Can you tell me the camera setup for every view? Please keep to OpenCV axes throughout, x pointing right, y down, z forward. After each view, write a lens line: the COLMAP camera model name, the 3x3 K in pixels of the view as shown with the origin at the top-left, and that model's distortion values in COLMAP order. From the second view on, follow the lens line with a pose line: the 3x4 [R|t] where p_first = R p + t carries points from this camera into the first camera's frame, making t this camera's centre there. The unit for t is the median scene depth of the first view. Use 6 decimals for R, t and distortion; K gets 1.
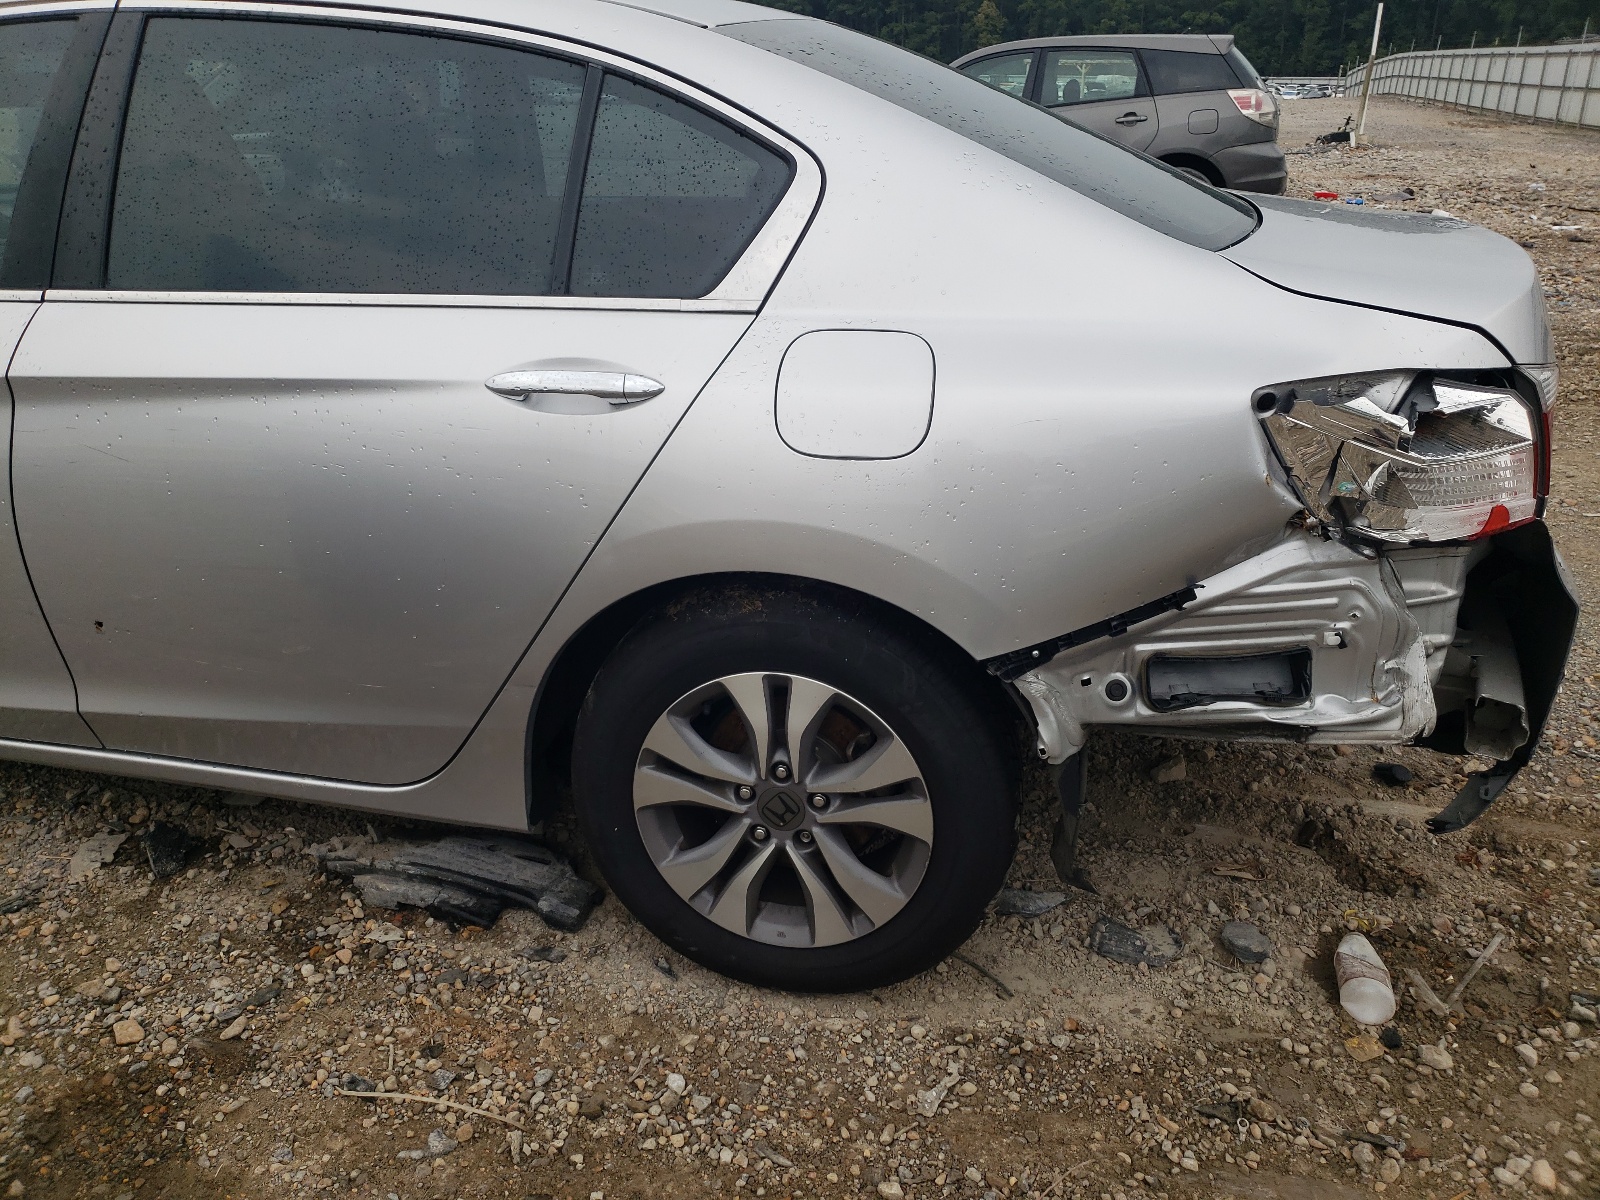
lens RADIAL K [[1221.2, 0, 807.5], [0, 1221.2, 606.9], [0, 0, 1]] dist [0.010579, 0.004729]
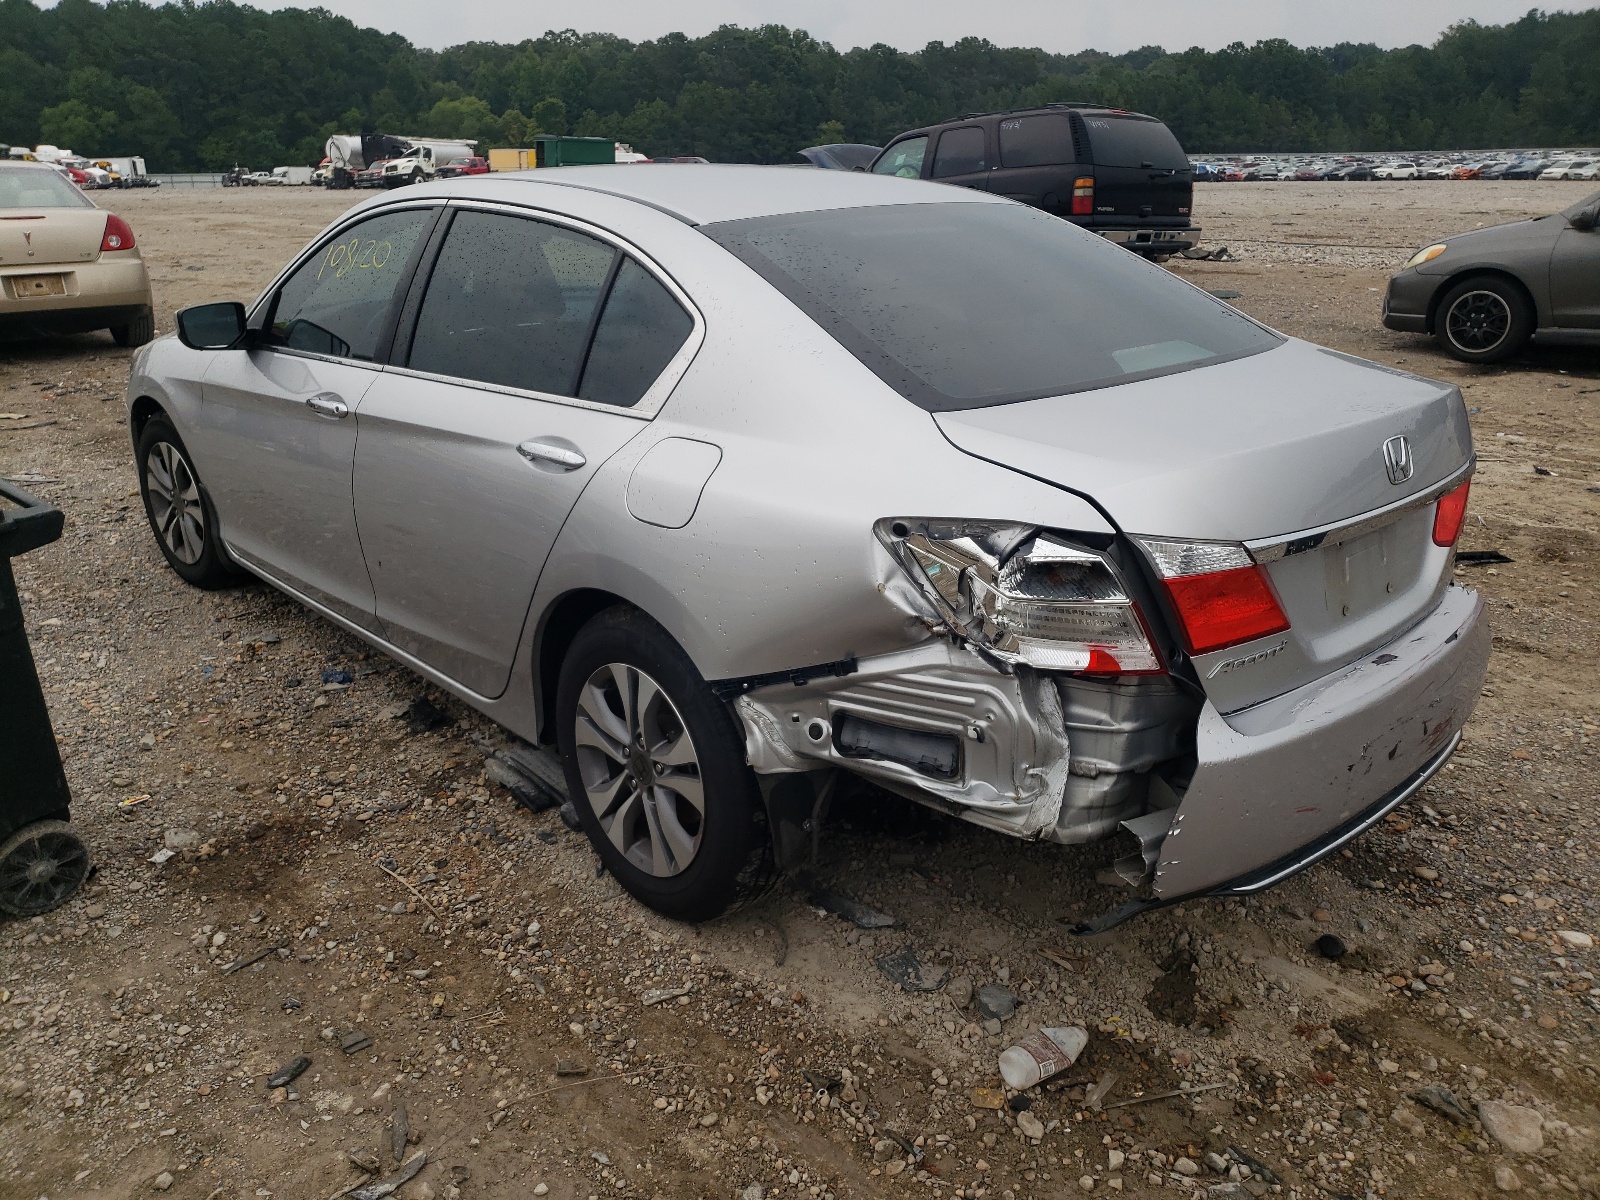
lens RADIAL K [[1221.2, 0, 807.5], [0, 1221.2, 606.9], [0, 0, 1]] dist [0.010579, 0.004729]
pose [[0.832877, 0.184400, -0.521835, 0.872825], [-0.215879, 0.976420, 0.000481, -0.059014], [0.509619, 0.112252, 0.853046, -0.127369]]
